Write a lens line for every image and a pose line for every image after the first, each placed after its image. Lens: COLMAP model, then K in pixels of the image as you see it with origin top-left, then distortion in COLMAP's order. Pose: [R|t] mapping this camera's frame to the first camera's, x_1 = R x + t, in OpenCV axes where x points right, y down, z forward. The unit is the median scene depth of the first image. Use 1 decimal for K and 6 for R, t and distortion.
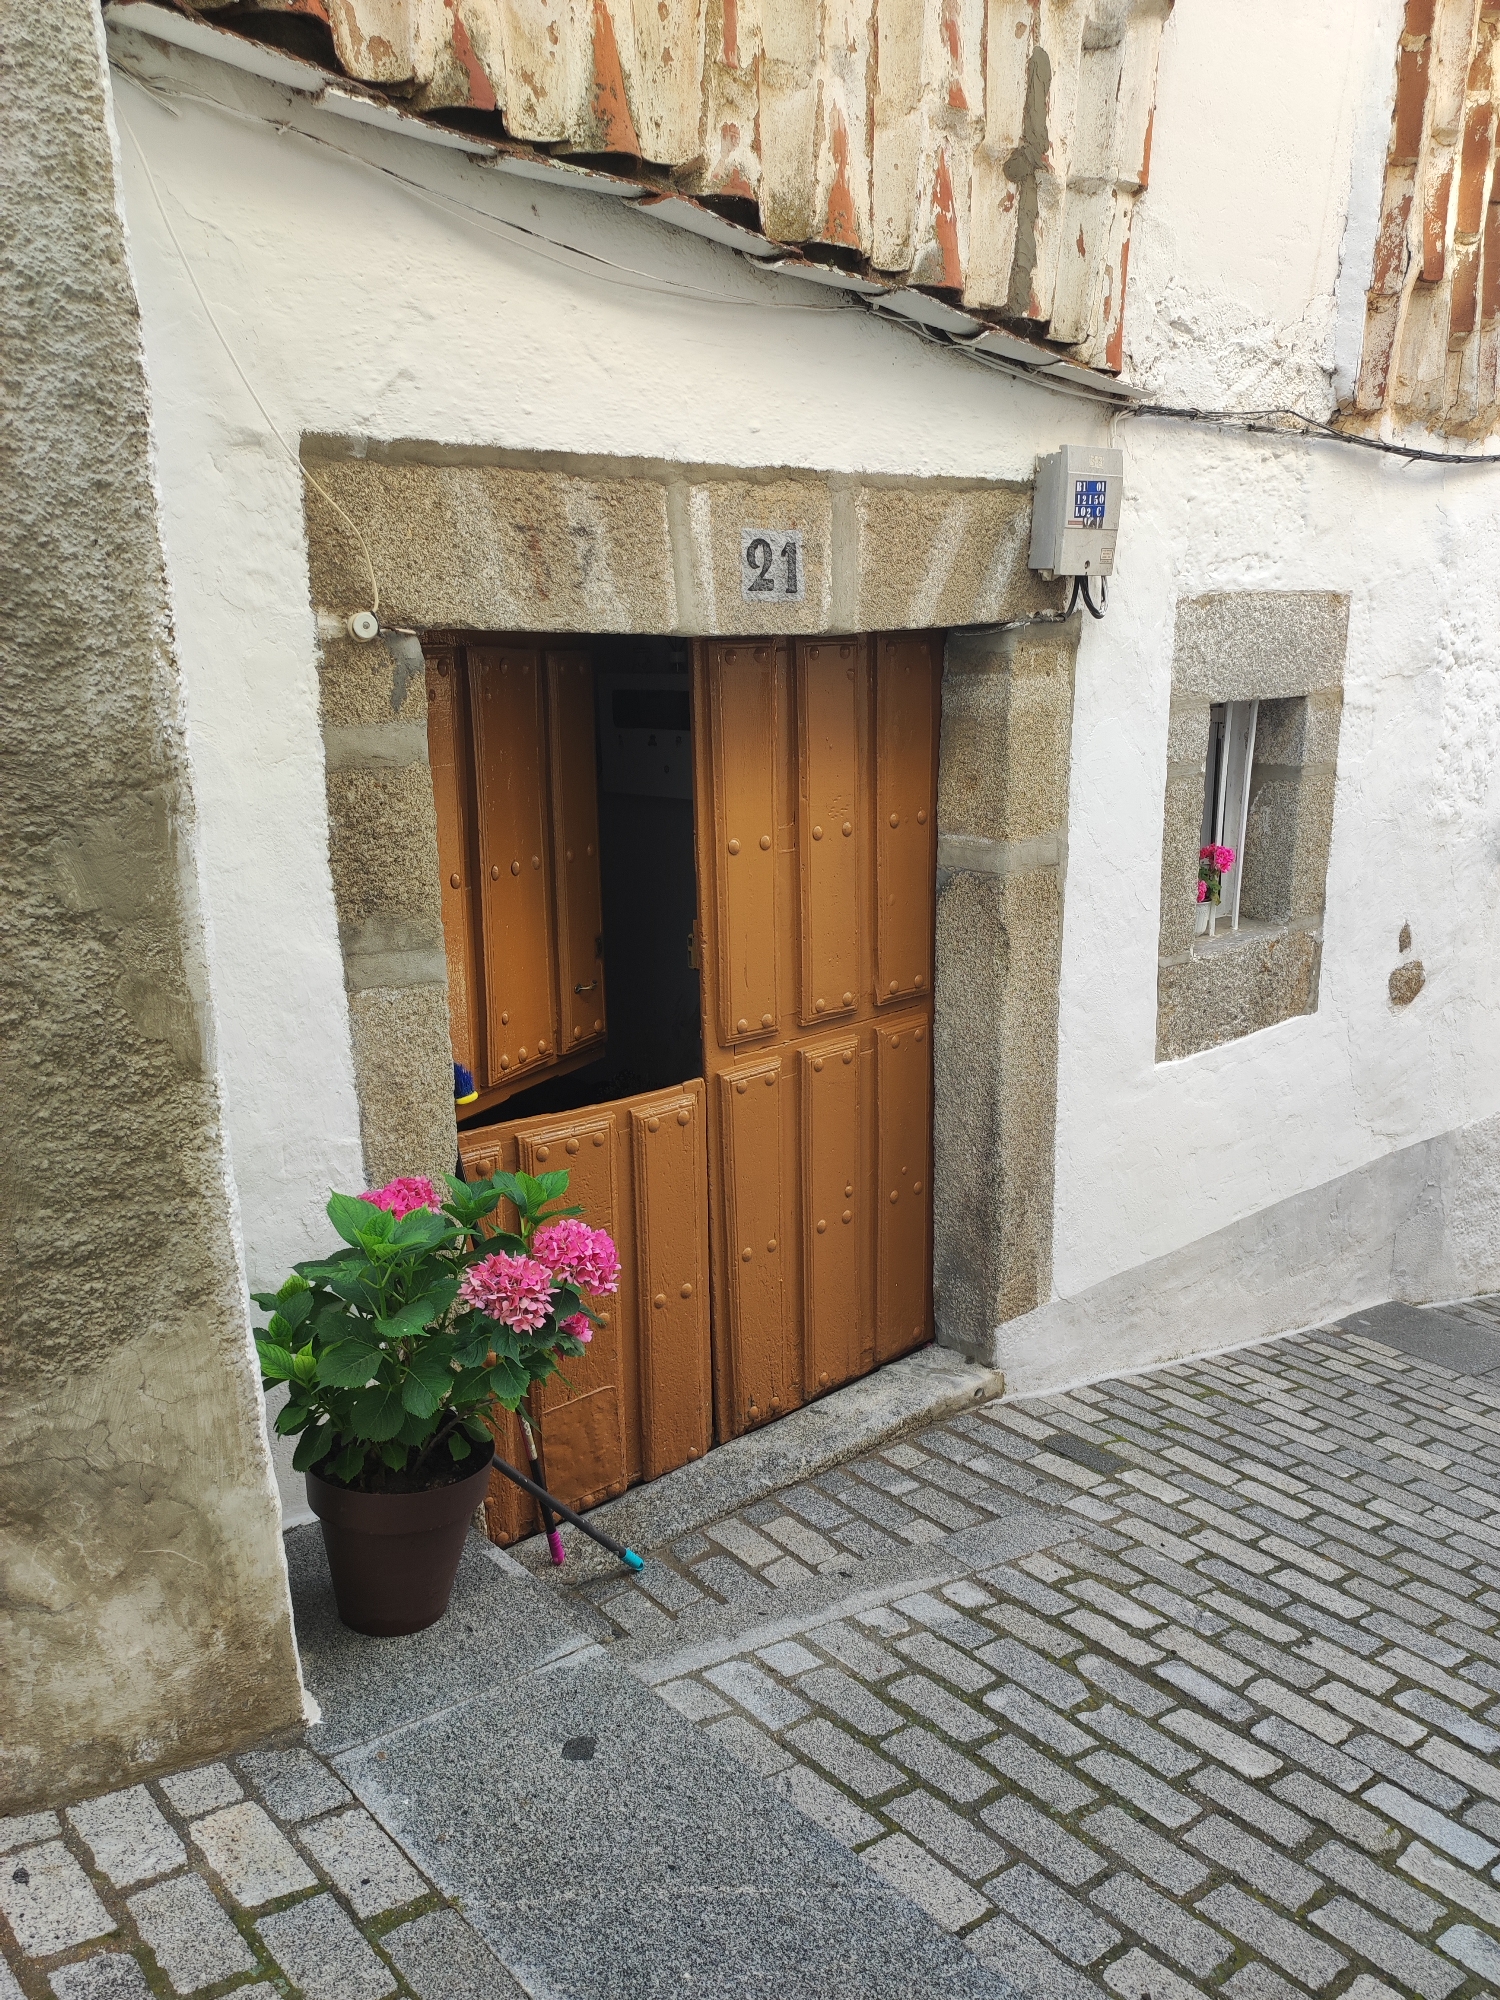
lens RADIAL K [[1472.0, 0, 750.0], [0, 1472.0, 1000.0], [0, 0, 1]] dist [0.060143, -0.067280]
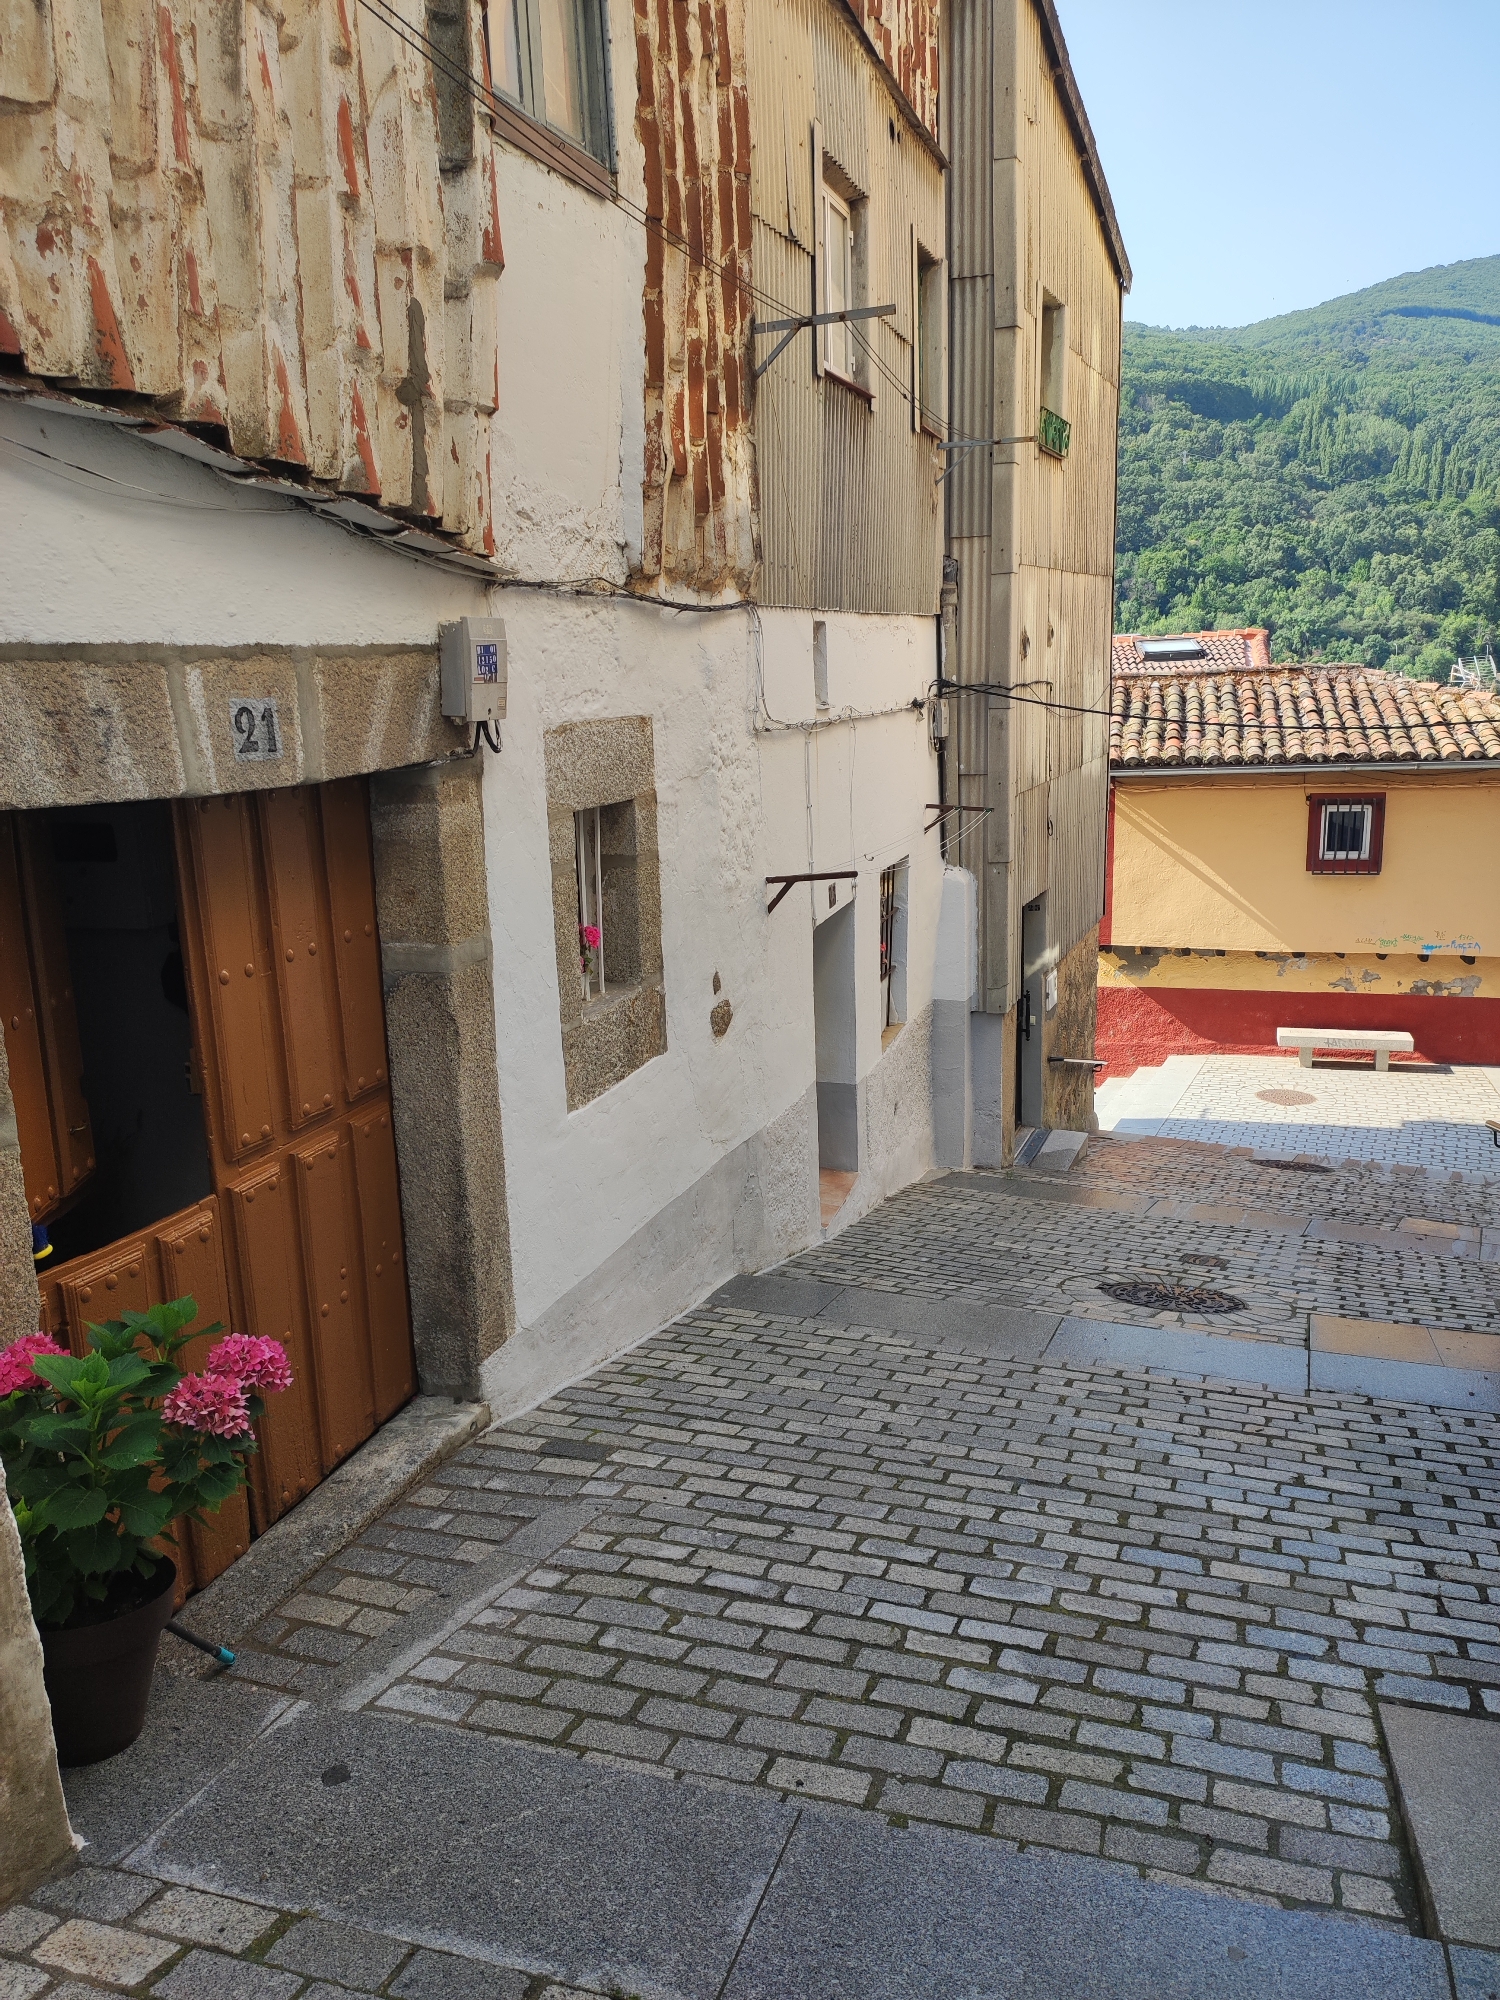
lens RADIAL K [[1472.0, 0, 750.0], [0, 1472.0, 1000.0], [0, 0, 1]] dist [0.060143, -0.067280]
pose [[0.863185, -0.118640, 0.490750, -0.210277], [0.136336, 0.990663, -0.000307, -0.033710], [-0.486131, 0.067172, 0.871301, -0.133990]]
